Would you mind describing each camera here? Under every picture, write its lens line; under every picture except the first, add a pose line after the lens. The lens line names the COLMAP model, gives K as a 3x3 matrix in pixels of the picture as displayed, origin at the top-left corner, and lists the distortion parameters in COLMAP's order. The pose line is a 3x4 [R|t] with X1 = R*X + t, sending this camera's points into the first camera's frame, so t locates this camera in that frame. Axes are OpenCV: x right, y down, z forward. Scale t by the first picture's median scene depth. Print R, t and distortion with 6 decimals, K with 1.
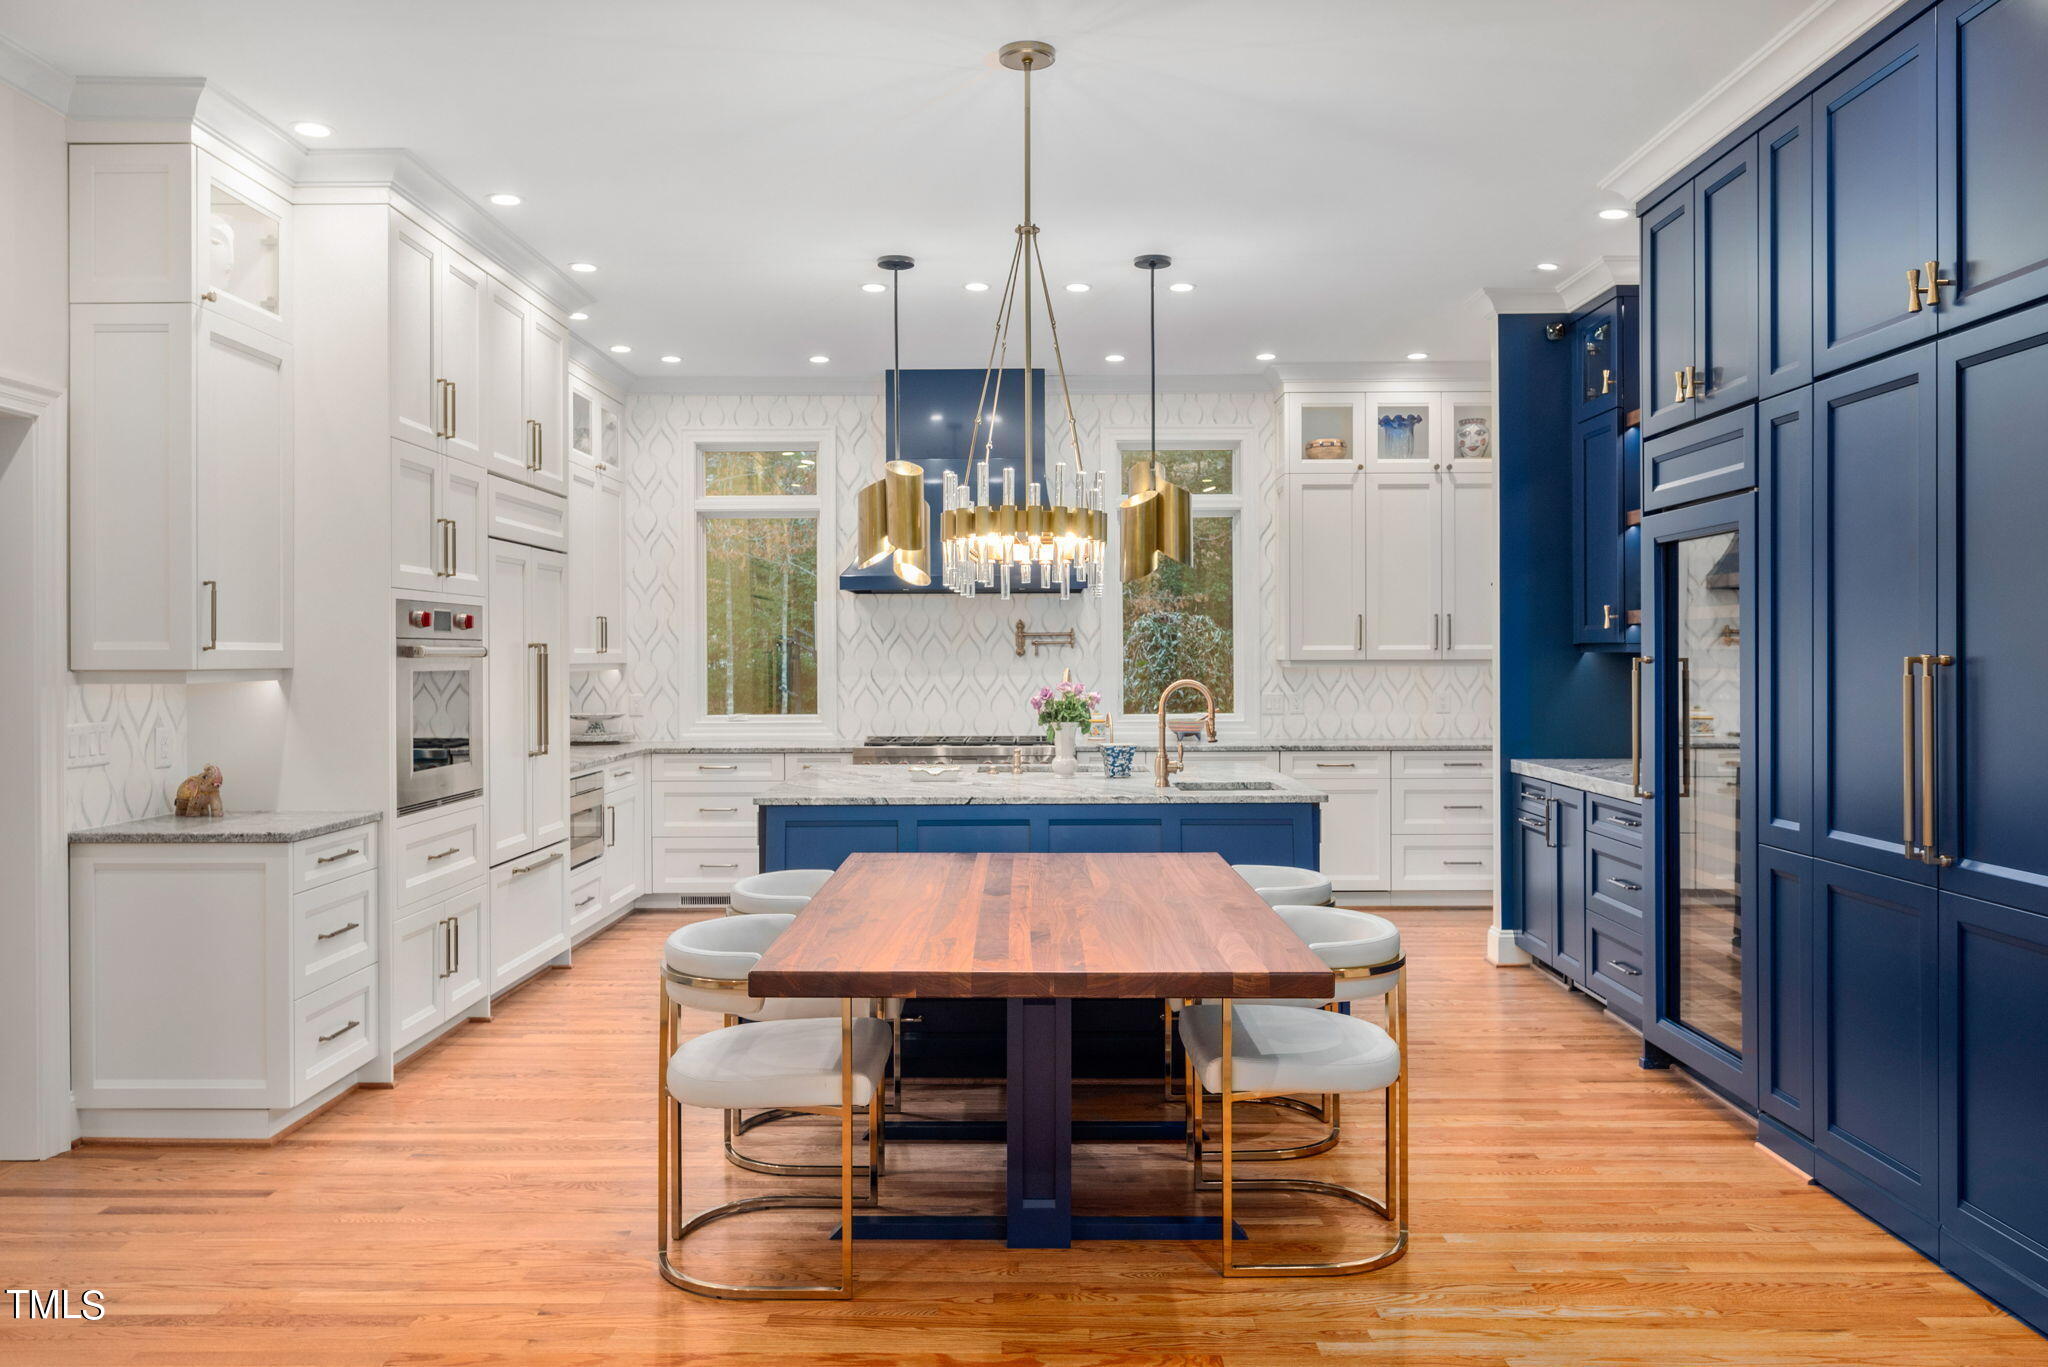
lens RADIAL K [[1462.9, 0, 1011.2], [0, 1462.9, 664.3], [0, 0, 1]] dist [-0.004509, -0.001754]
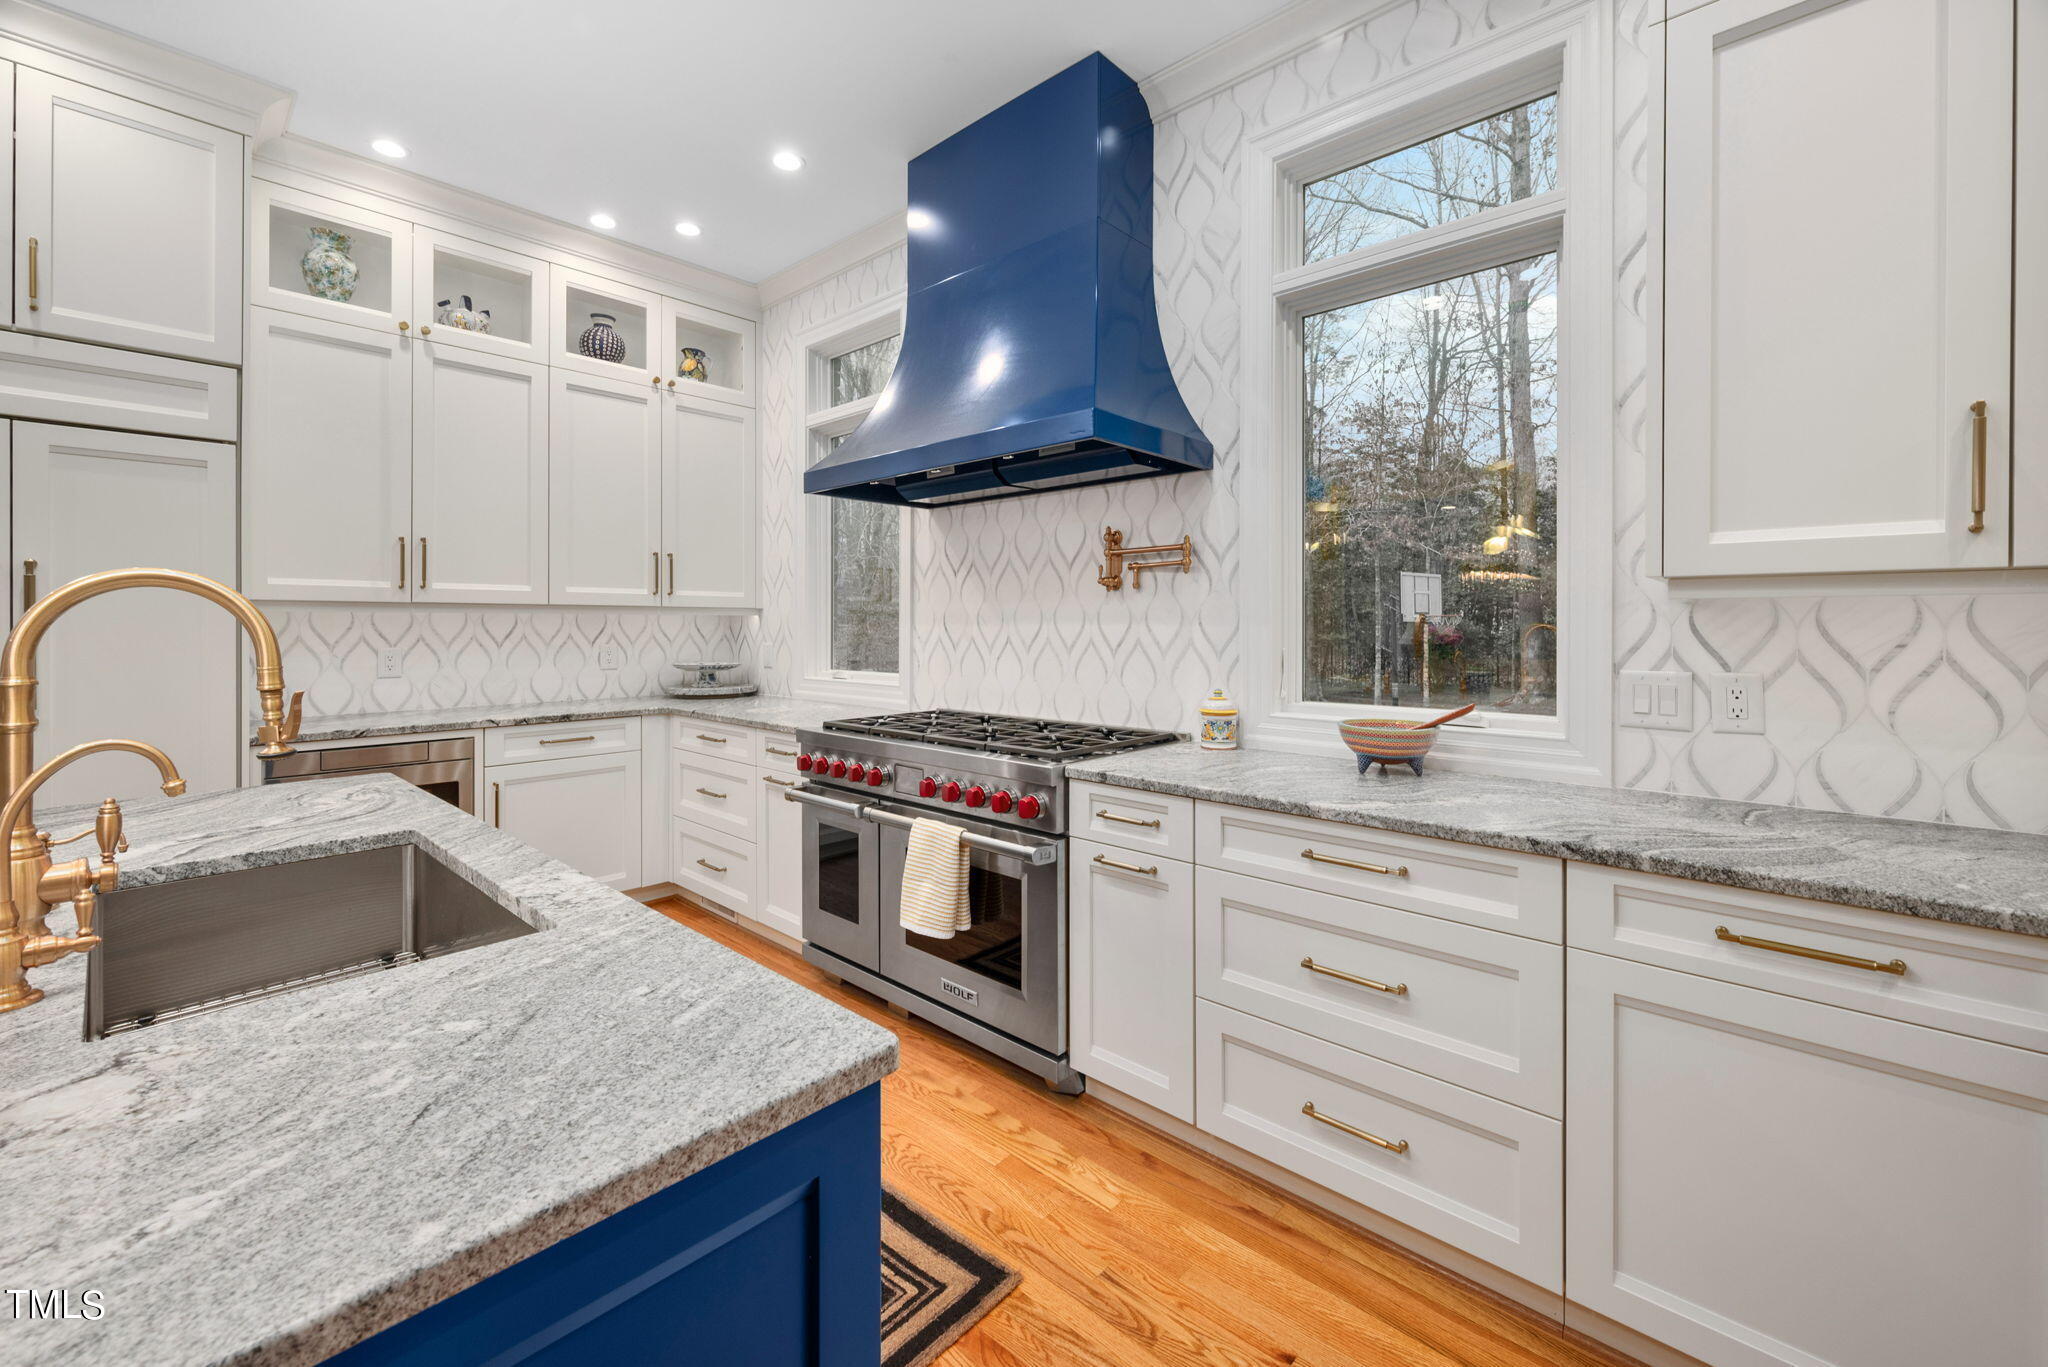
lens RADIAL K [[816.3, 0, 1037.0], [0, 816.3, 631.3], [0, 0, 1]] dist [0.000421, -0.000604]
pose [[0.749377, 0.010421, -0.662062, 0.206053], [-0.012050, 0.999925, 0.002100, 0.010931], [0.662034, 0.006404, 0.749447, 0.759596]]
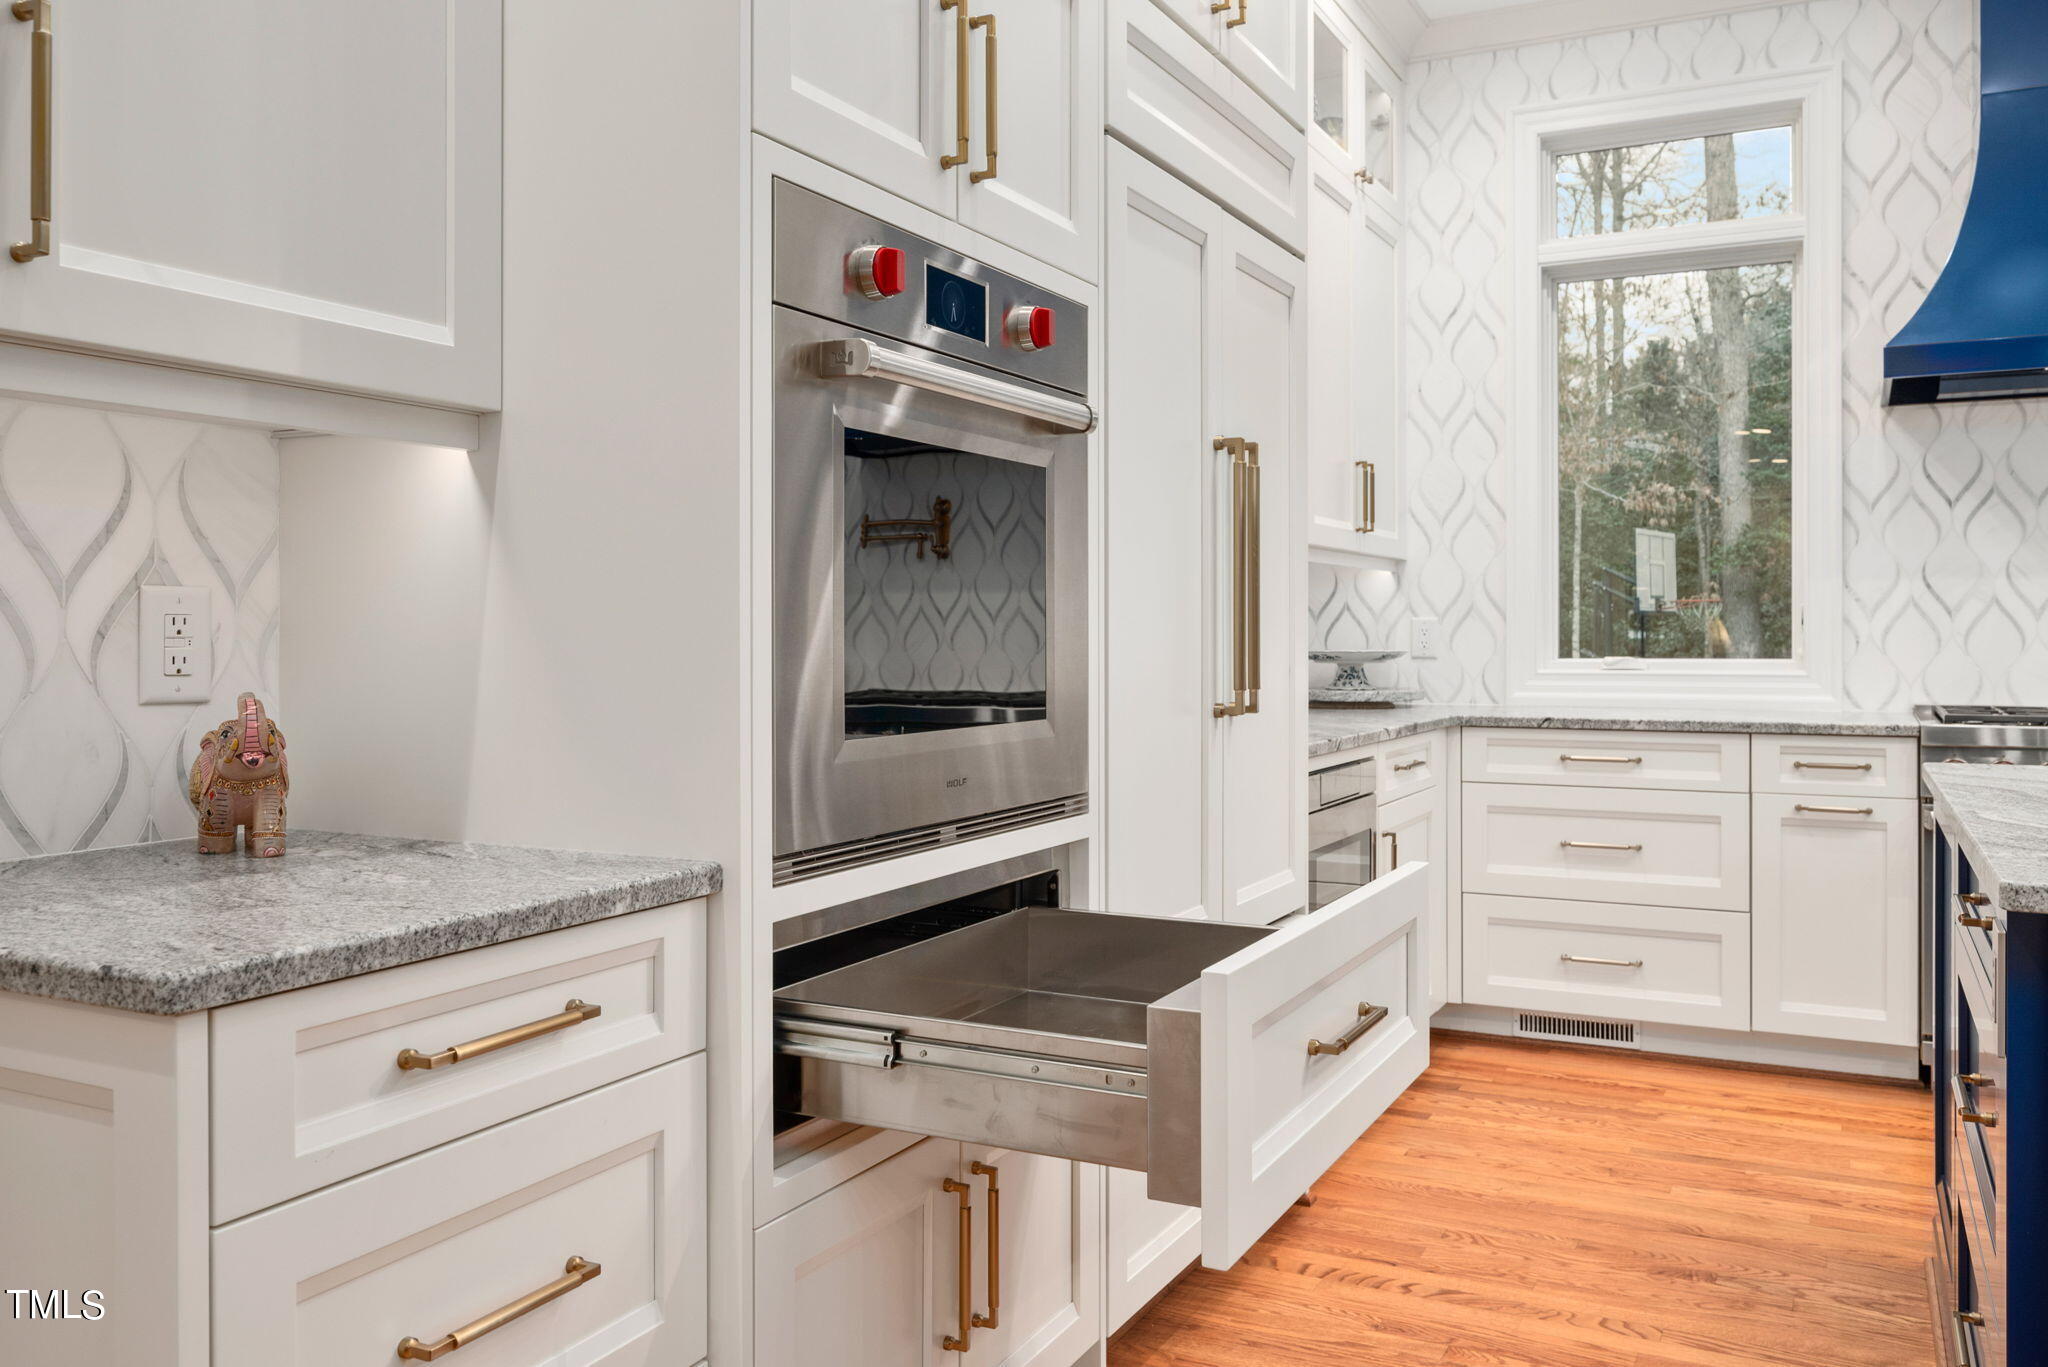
lens RADIAL K [[1624.1, 0, 1034.5], [0, 1624.1, 622.5], [0, 0, 1]] dist [0.011530, -0.003937]
pose [[0.898941, 0.000519, -0.438069, -0.127675], [-0.005445, 0.999935, -0.009989, 0.030339], [0.438036, 0.011365, 0.898886, 0.413910]]
